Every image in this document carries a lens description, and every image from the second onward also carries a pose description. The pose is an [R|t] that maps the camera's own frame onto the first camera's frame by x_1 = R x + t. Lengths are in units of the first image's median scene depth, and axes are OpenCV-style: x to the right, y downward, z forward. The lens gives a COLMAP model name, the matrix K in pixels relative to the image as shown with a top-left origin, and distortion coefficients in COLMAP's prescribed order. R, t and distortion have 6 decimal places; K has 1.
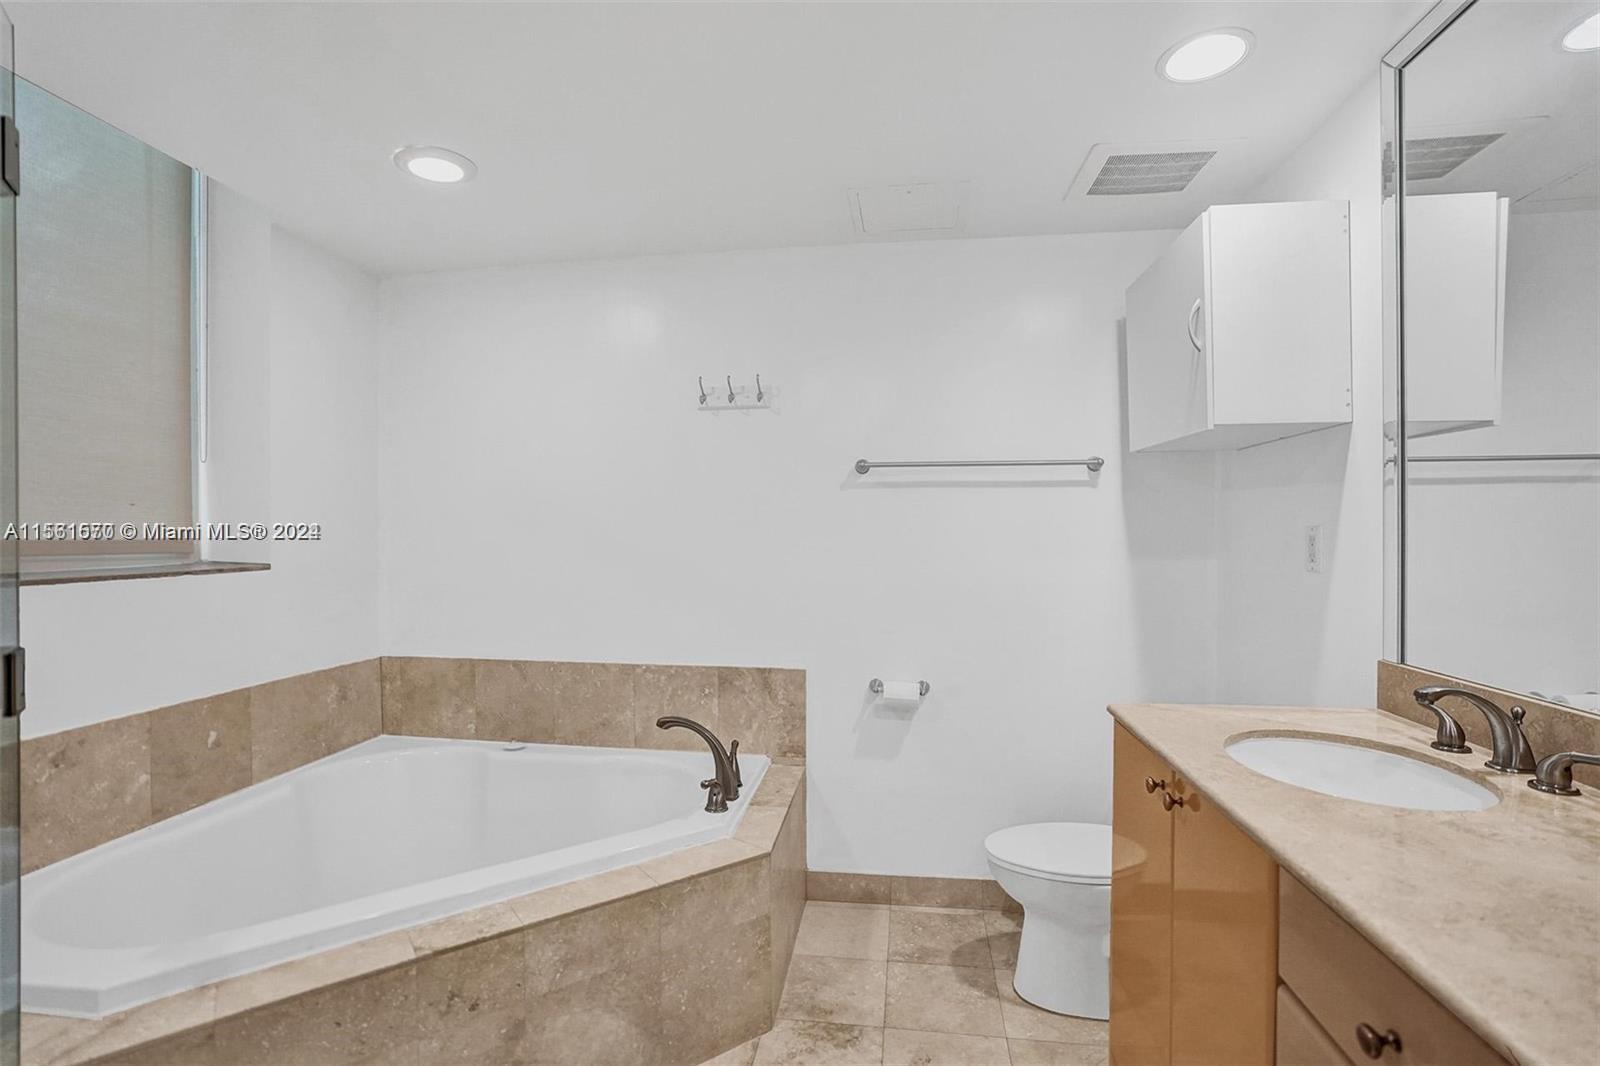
lens RADIAL K [[765.2, 0, 804.8], [0, 765.2, 531.1], [0, 0, 1]] dist [-0.055434, 0.028295]
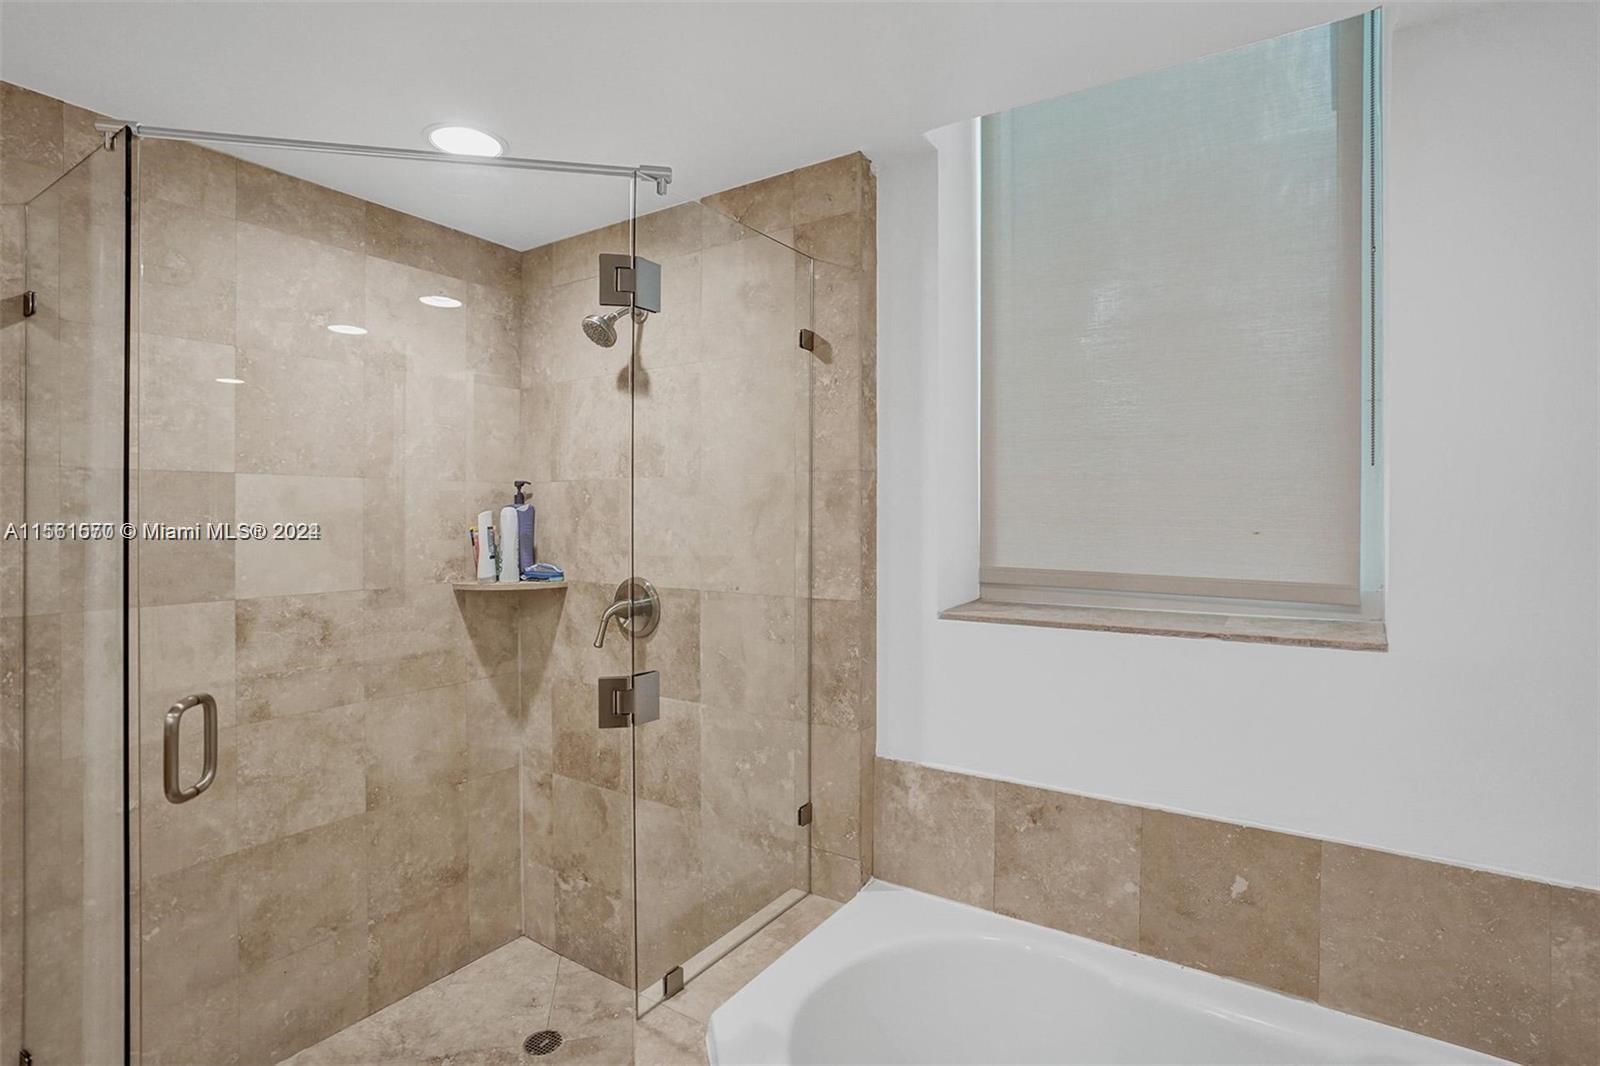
lens RADIAL K [[765.2, 0, 804.8], [0, 765.2, 531.1], [0, 0, 1]] dist [-0.055434, 0.028295]
pose [[-0.429463, 0.003310, -0.903078, -0.022975], [-0.010243, 0.999911, 0.008536, -0.047403], [0.903026, 0.012916, -0.429391, 1.006576]]
